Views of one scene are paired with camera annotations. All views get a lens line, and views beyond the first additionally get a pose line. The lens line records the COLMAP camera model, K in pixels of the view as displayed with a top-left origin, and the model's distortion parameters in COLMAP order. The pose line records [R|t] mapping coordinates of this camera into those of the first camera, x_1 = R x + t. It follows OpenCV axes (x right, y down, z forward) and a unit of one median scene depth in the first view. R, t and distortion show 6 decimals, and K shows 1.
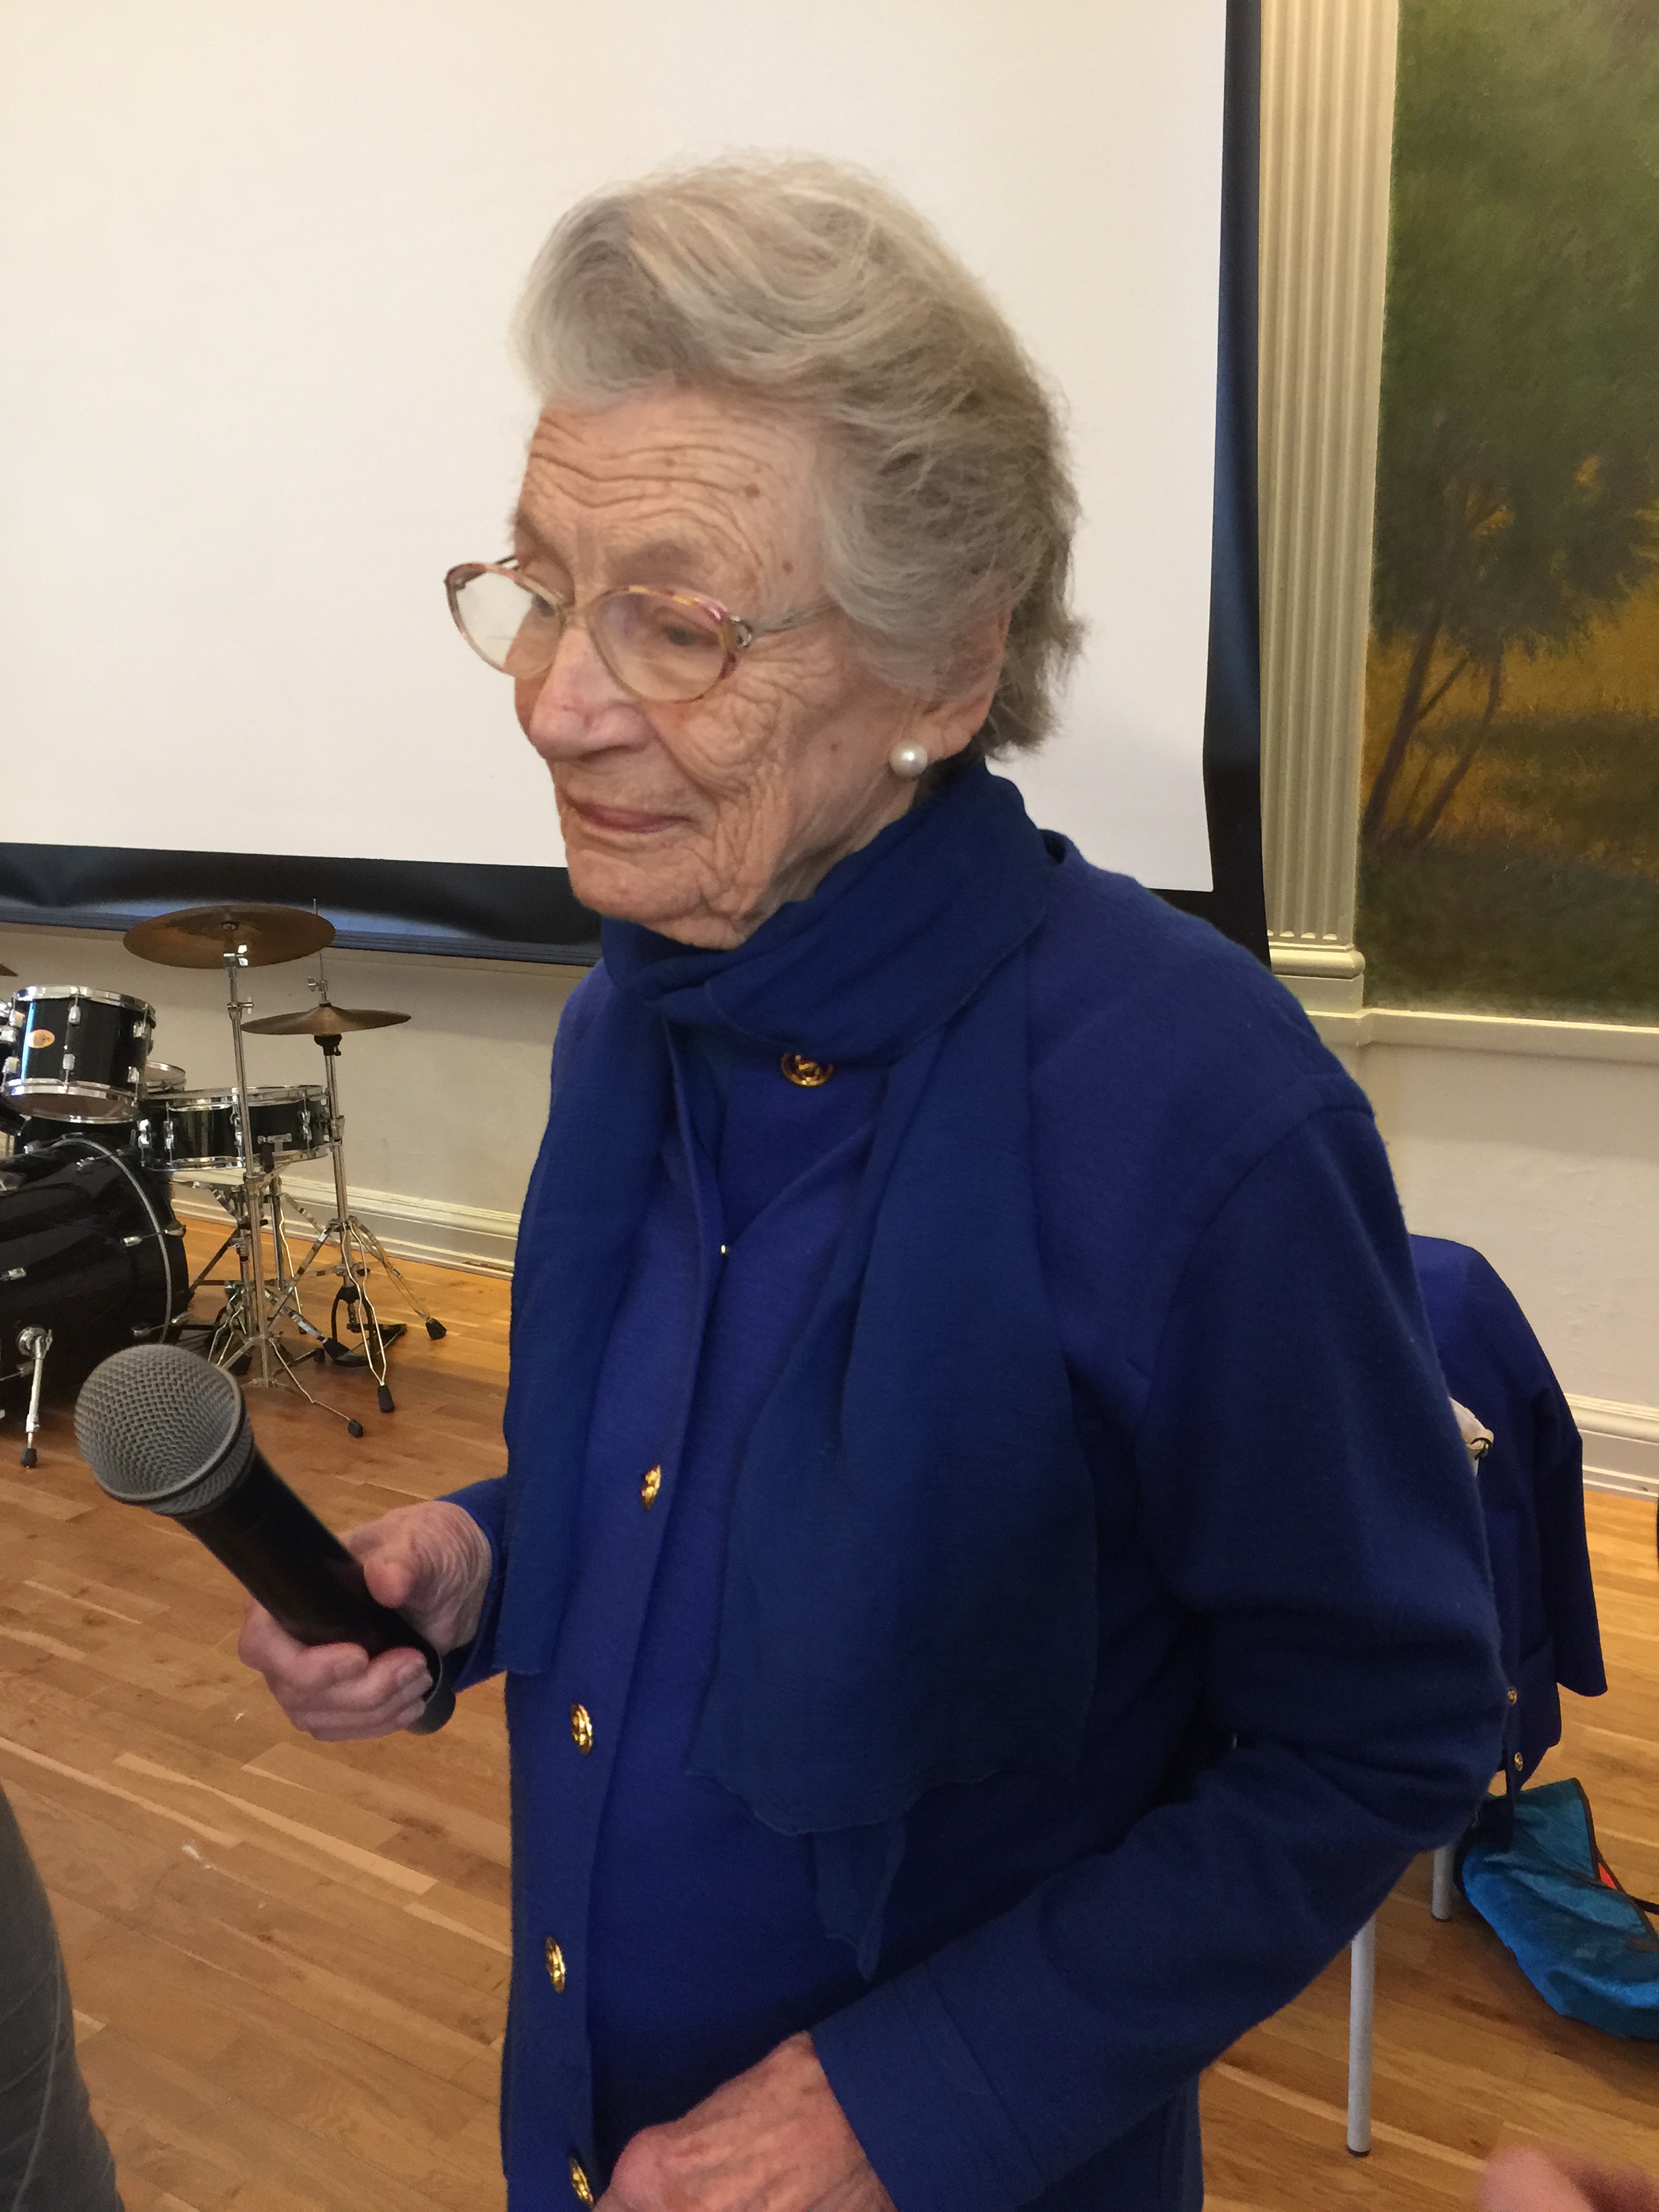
lens RADIAL K [[1845.3, 0, 829.5], [0, 1845.3, 1106.0], [0, 0, 1]] dist [0.069175, -0.122043]
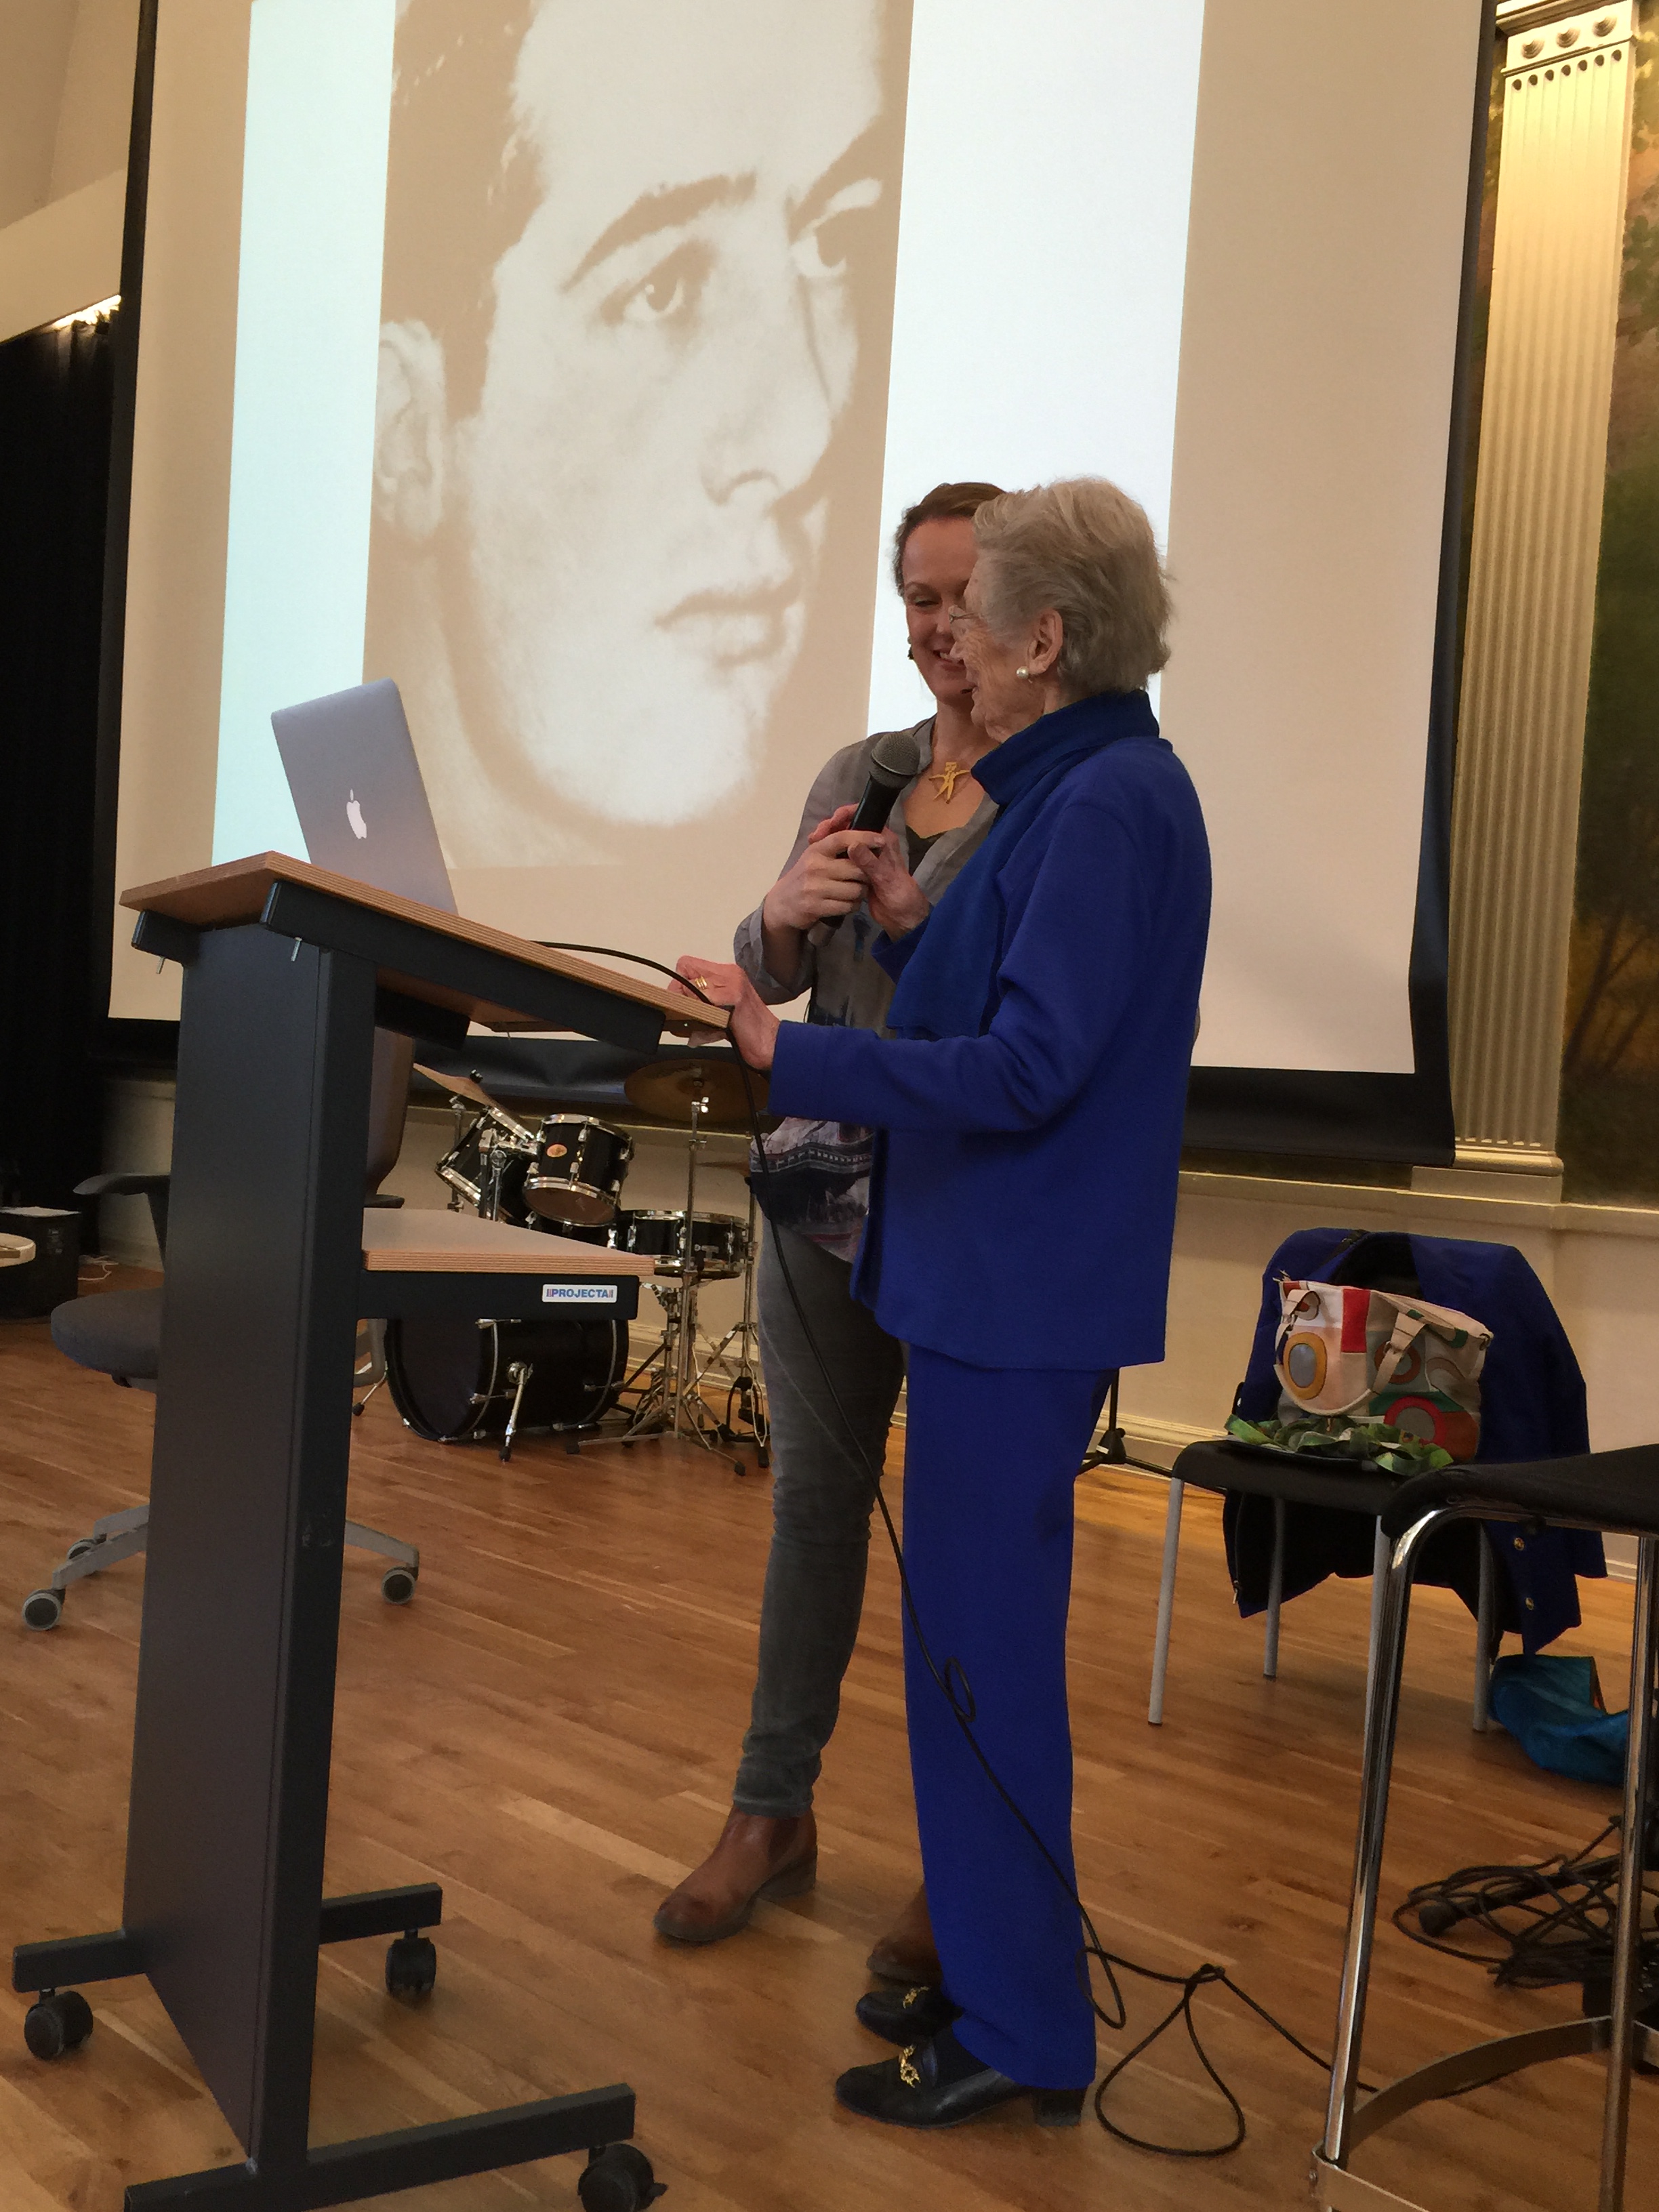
lens RADIAL K [[2006.6, 0, 829.5], [0, 2006.6, 1106.0], [0, 0, 1]] dist [0.009499, 0.001672]
pose [[0.975370, 0.076546, -0.206869, 0.081841], [-0.117925, 0.973532, -0.195779, 0.210674], [0.186408, 0.215351, 0.958580, -0.416853]]
